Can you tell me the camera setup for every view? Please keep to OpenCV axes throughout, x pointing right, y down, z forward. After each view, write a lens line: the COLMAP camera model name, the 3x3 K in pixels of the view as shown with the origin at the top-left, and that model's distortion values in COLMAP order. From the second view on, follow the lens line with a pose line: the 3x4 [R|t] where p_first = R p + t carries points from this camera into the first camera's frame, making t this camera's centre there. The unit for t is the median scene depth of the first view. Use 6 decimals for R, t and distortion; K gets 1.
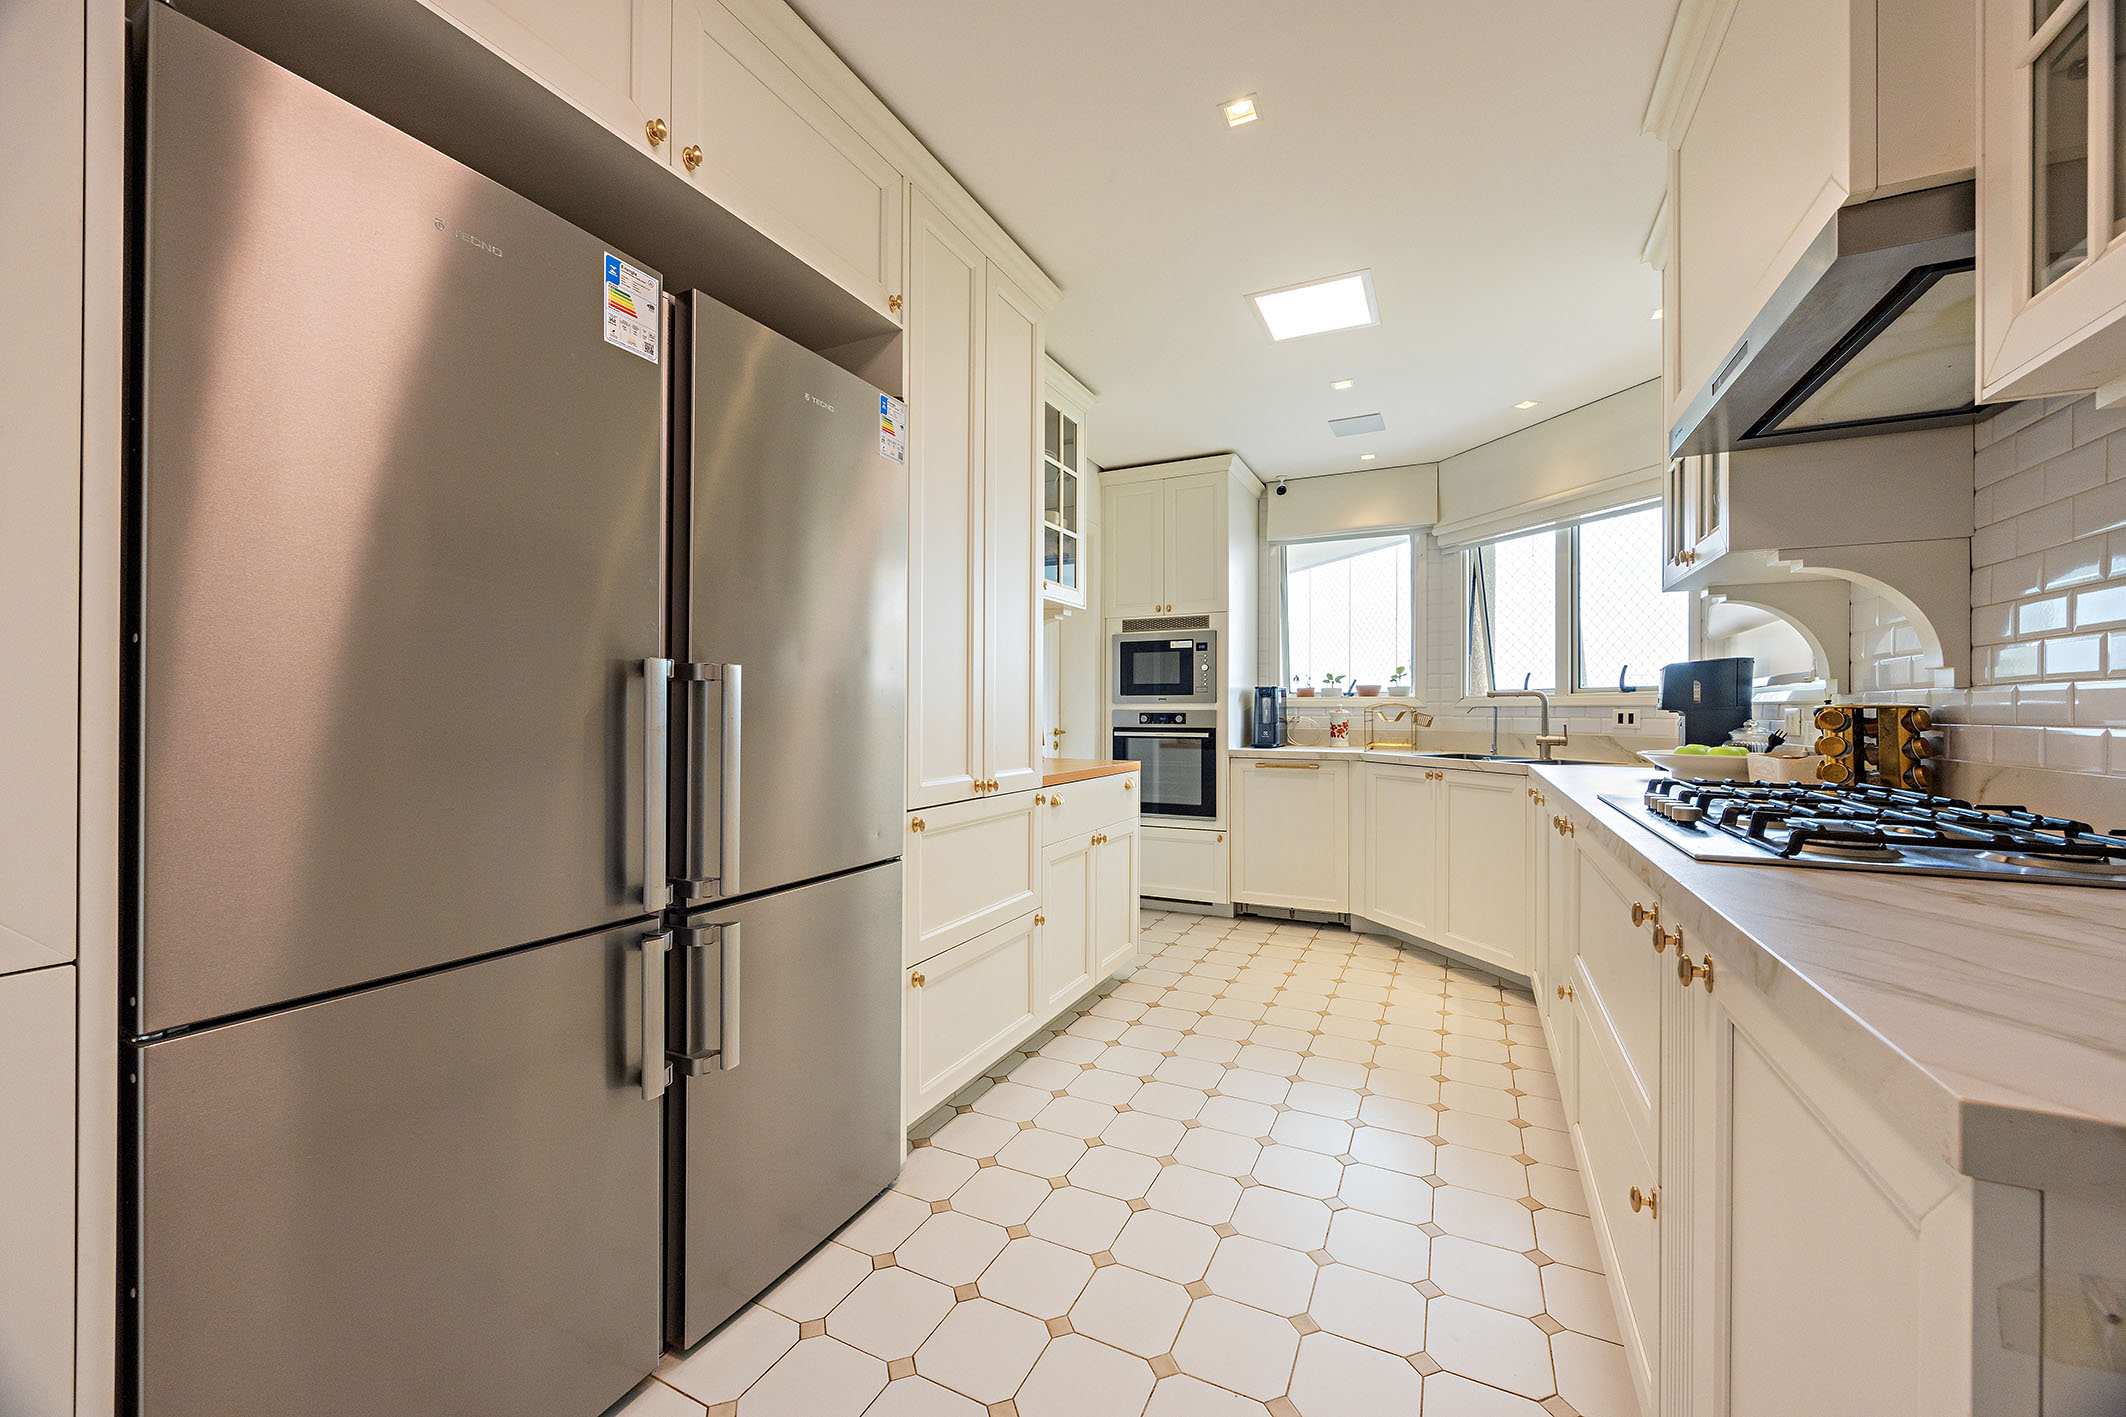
lens RADIAL K [[818.0, 0, 1058.5], [0, 818.0, 710.8], [0, 0, 1]] dist [-0.001230, -0.000159]
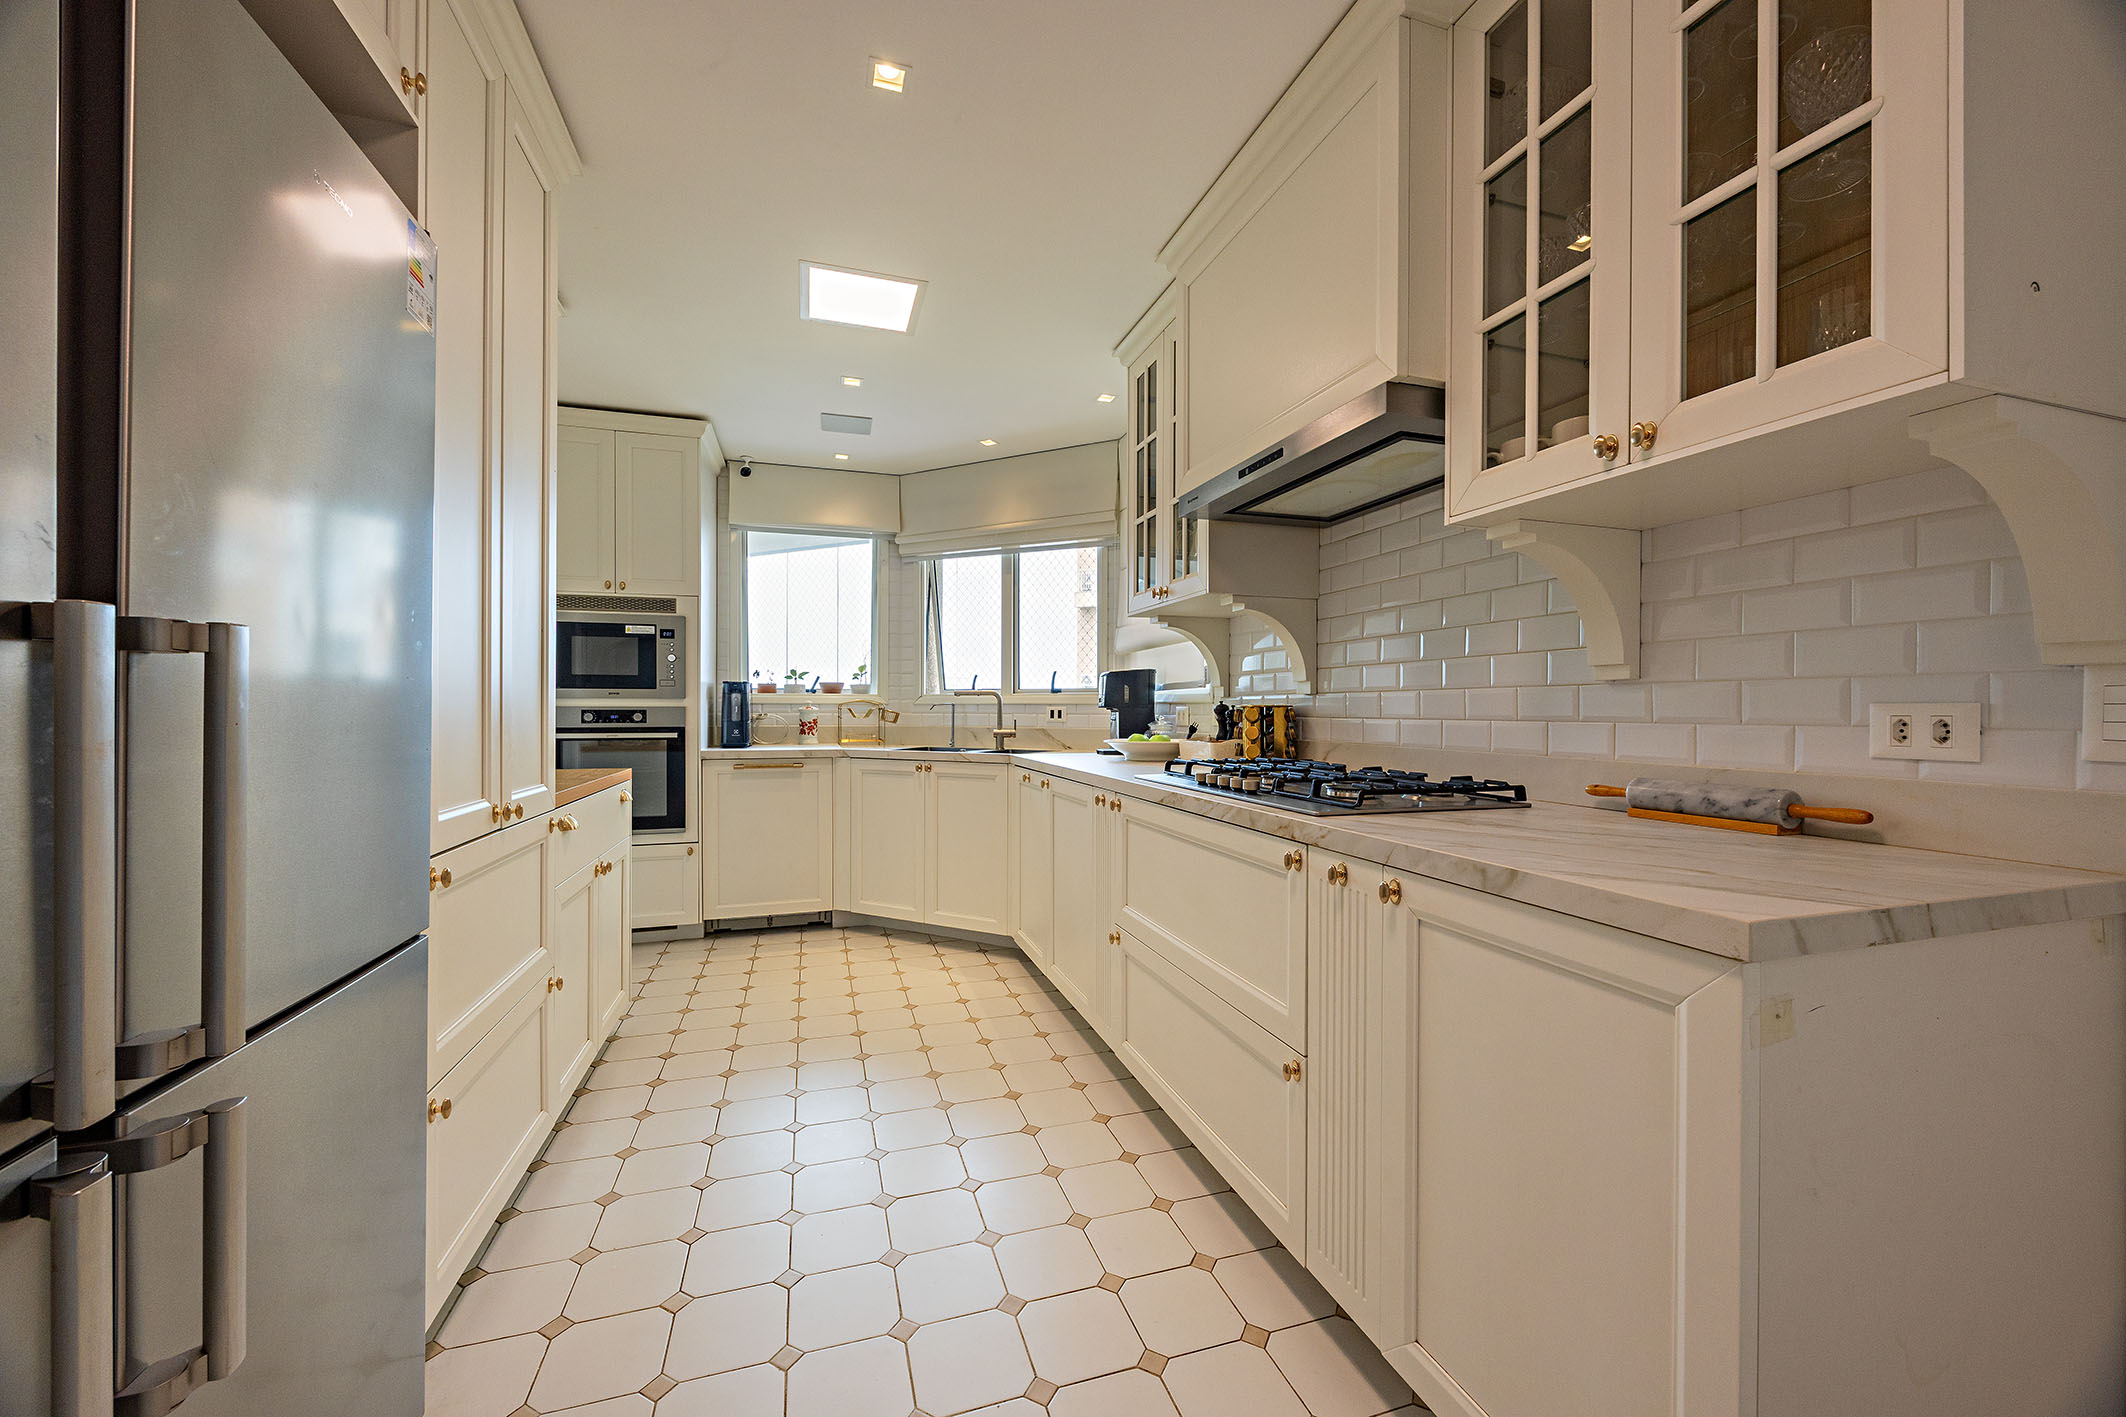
lens RADIAL K [[818.0, 0, 1076.0], [0, 818.0, 710.7], [0, 0, 1]] dist [-0.001230, -0.000159]
pose [[0.712635, -0.001650, 0.701533, -0.155113], [-0.001738, 0.999990, 0.004117, -0.001105], [-0.701533, -0.004153, 0.712625, 0.091348]]
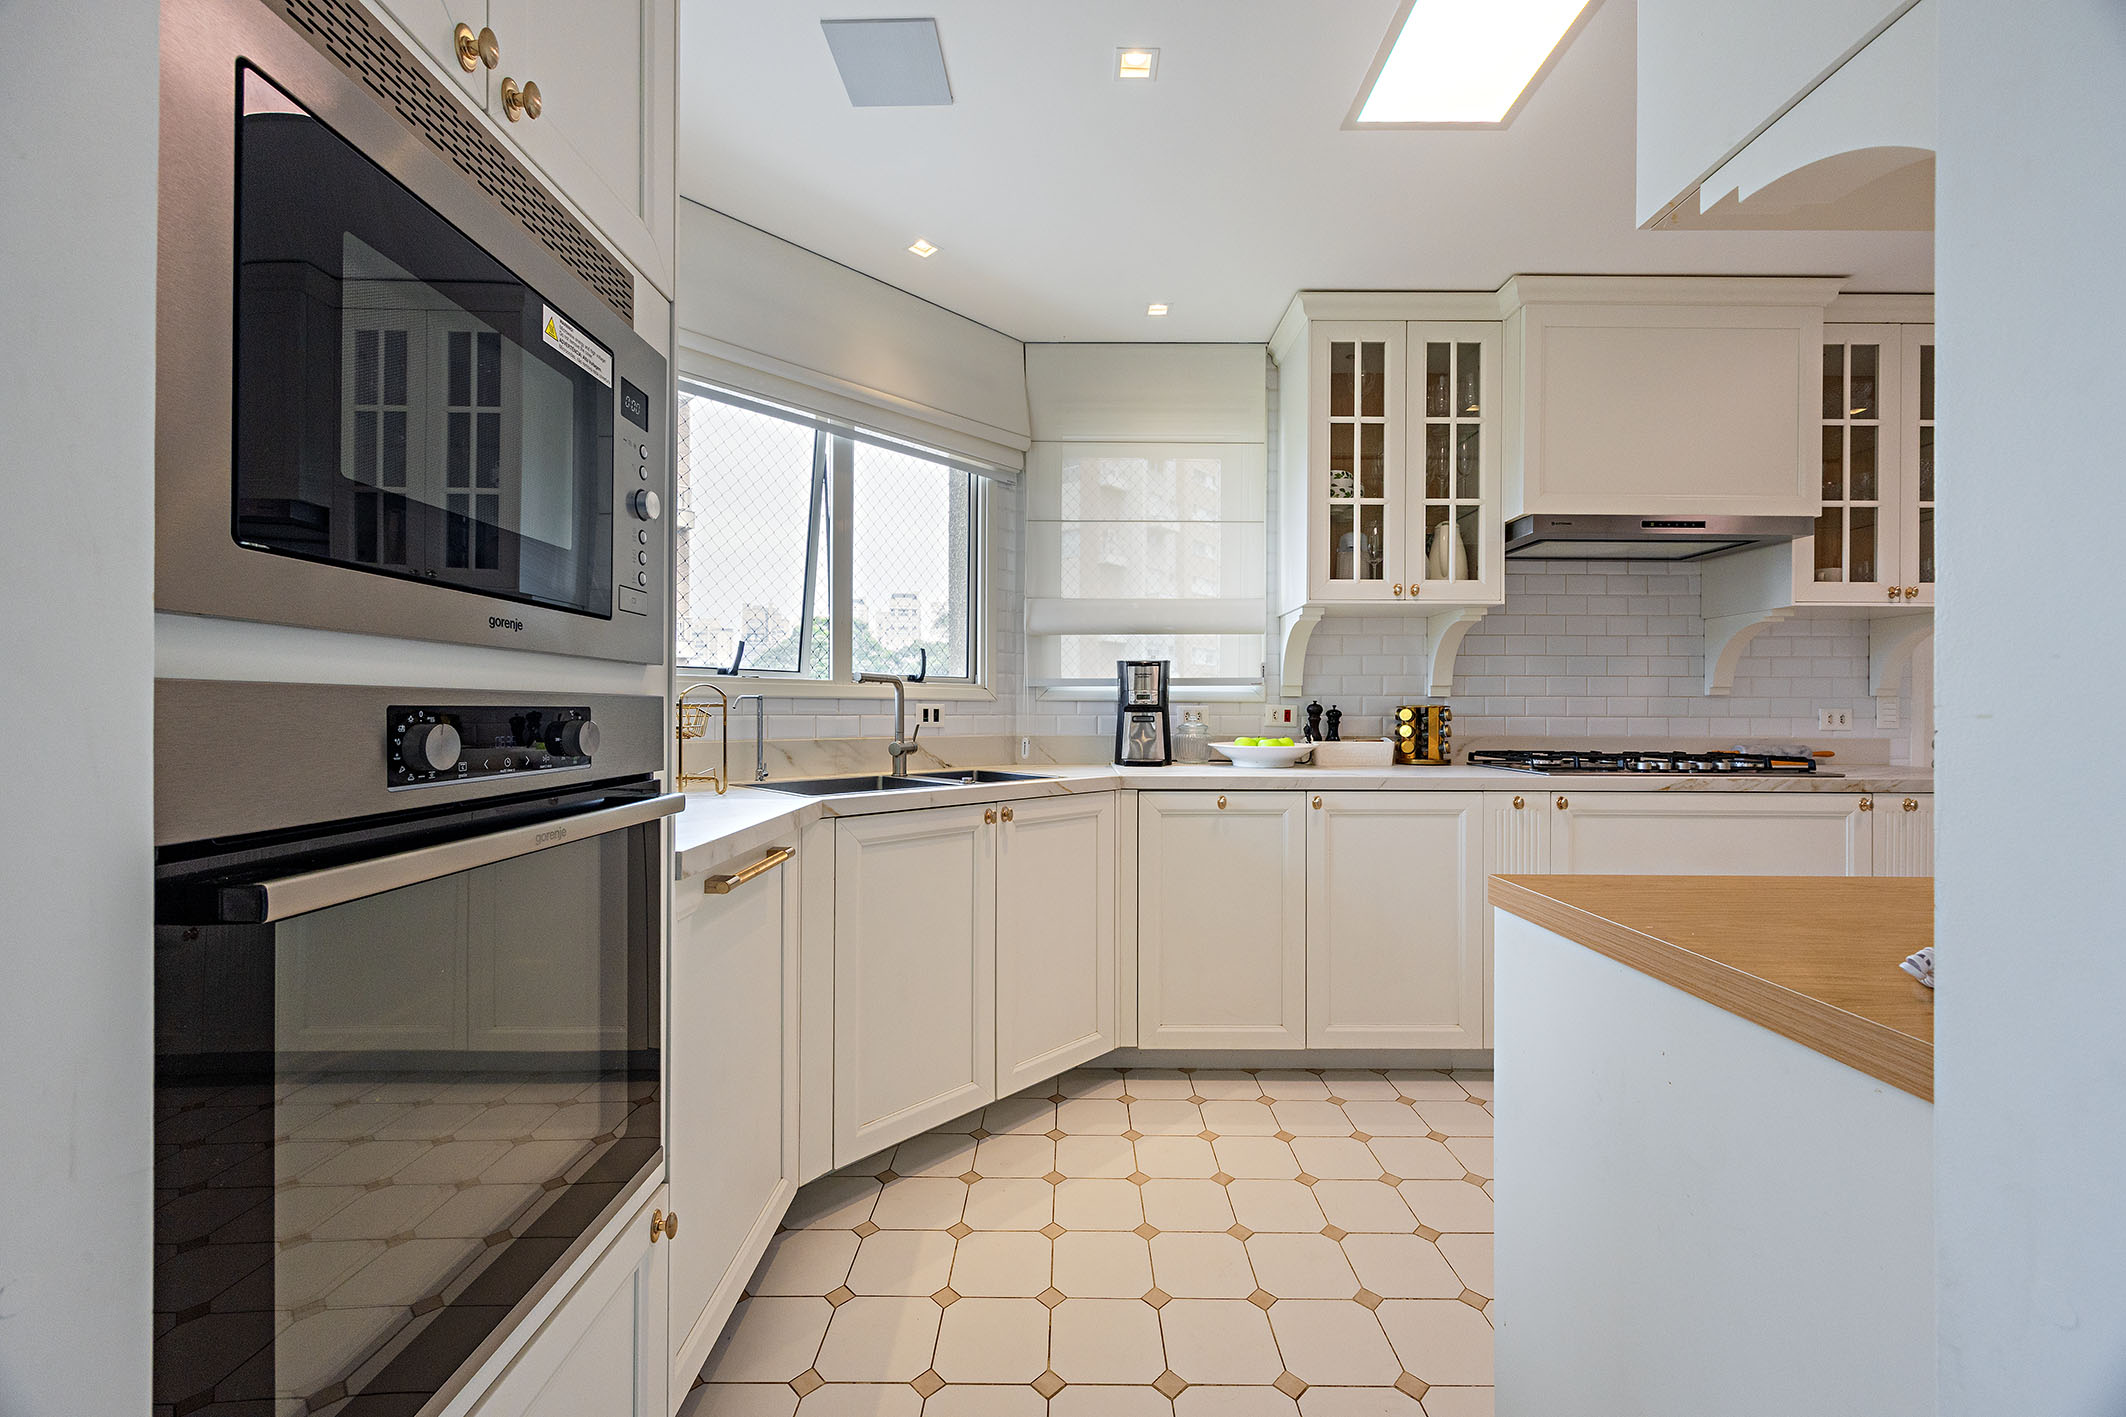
lens RADIAL K [[818.0, 0, 1077.7], [0, 818.0, 714.5], [0, 0, 1]] dist [-0.001230, -0.000159]
pose [[-0.452583, -0.007948, 0.891687, -0.087584], [-0.006337, 0.999964, 0.005696, 0.003177], [-0.891700, -0.003073, -0.452616, 1.222874]]
